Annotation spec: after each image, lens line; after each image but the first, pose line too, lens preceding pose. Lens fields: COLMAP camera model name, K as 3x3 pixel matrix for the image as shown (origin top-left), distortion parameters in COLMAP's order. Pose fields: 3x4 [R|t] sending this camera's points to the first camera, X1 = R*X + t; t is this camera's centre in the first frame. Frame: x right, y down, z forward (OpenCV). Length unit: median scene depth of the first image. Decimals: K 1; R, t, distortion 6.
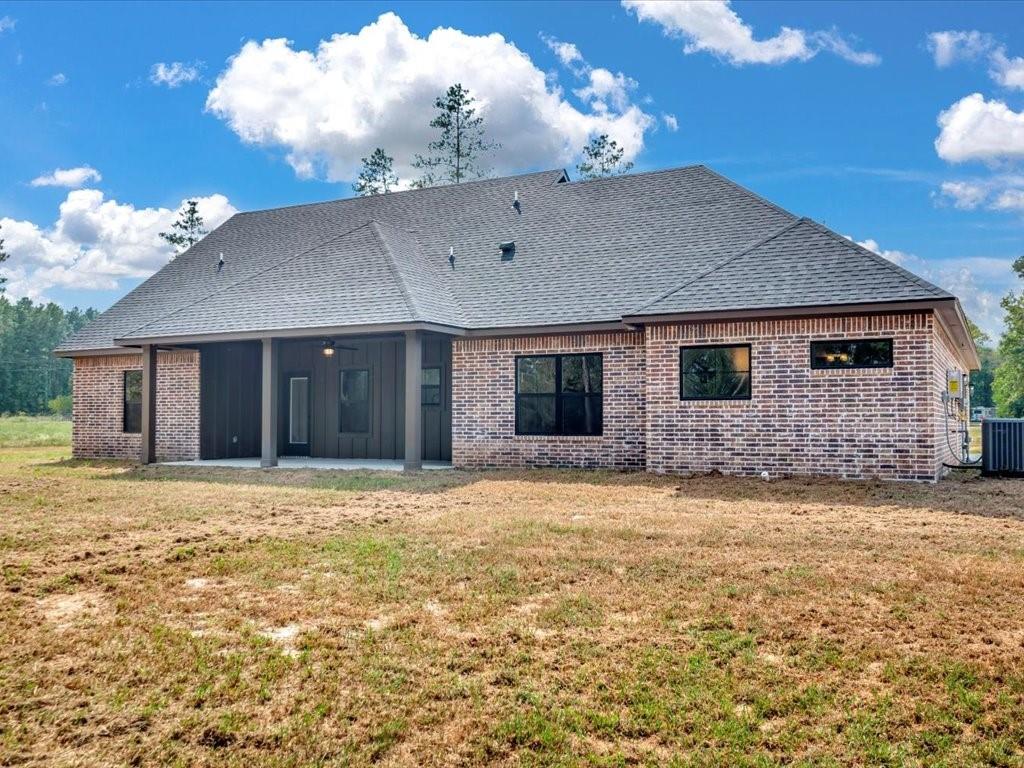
lens RADIAL K [[924.0, 0, 512.0], [0, 924.0, 384.0], [0, 0, 1]] dist [-0.009634, -0.001660]
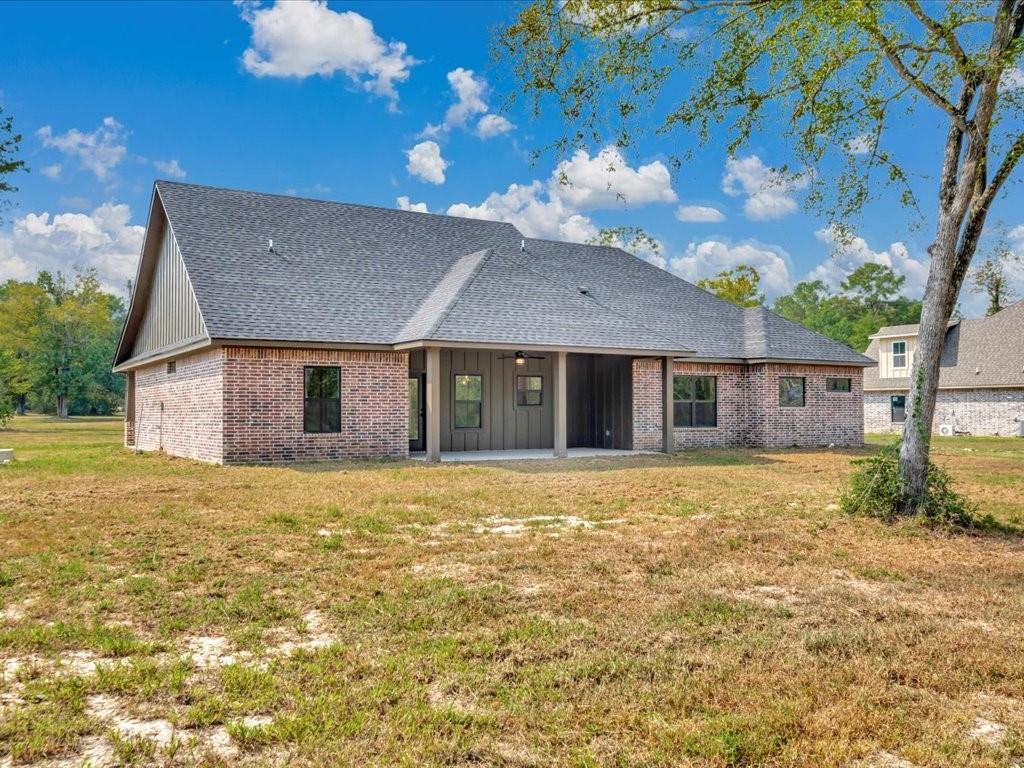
lens RADIAL K [[924.0, 0, 512.0], [0, 924.0, 384.0], [0, 0, 1]] dist [-0.009634, -0.001660]
pose [[0.511262, 0.026771, 0.859008, -1.453542], [-0.034424, 0.999351, -0.010657, 0.009477], [-0.858735, -0.024122, 0.511851, 0.463575]]
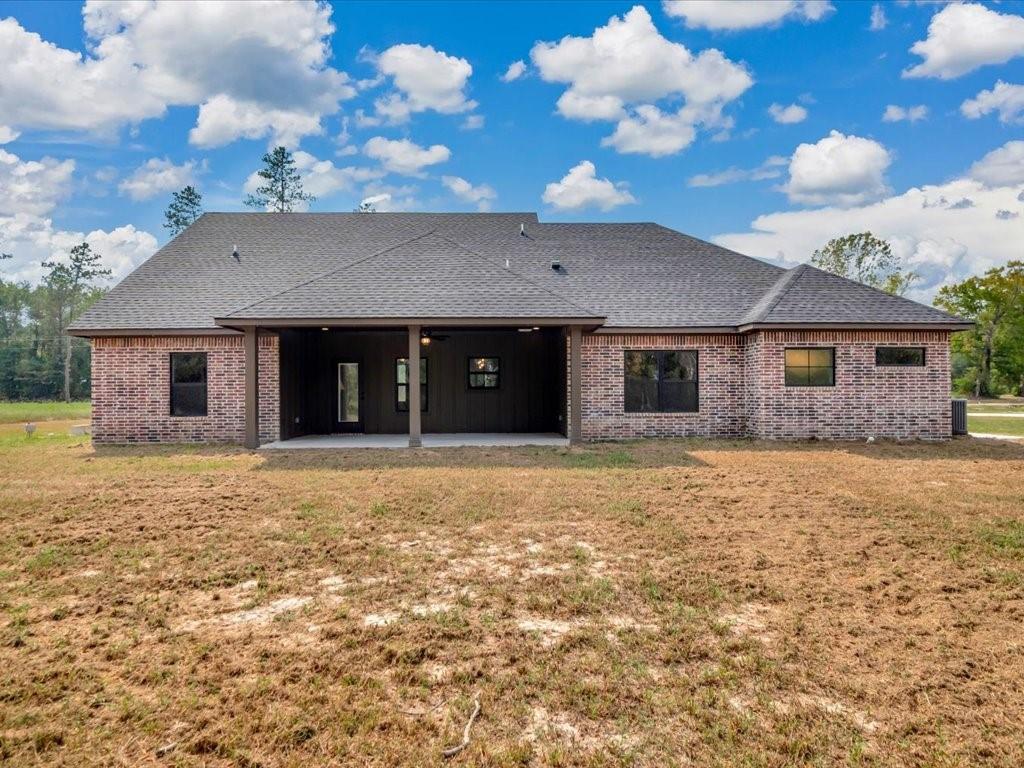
lens RADIAL K [[549.4, 0, 525.9], [0, 549.4, 384.4], [0, 0, 1]] dist [-0.004389, 0.000100]
pose [[0.876253, 0.002763, 0.481843, -0.488629], [-0.014944, 0.999658, 0.021444, 0.002322], [-0.481619, -0.025991, 0.875995, 0.414823]]
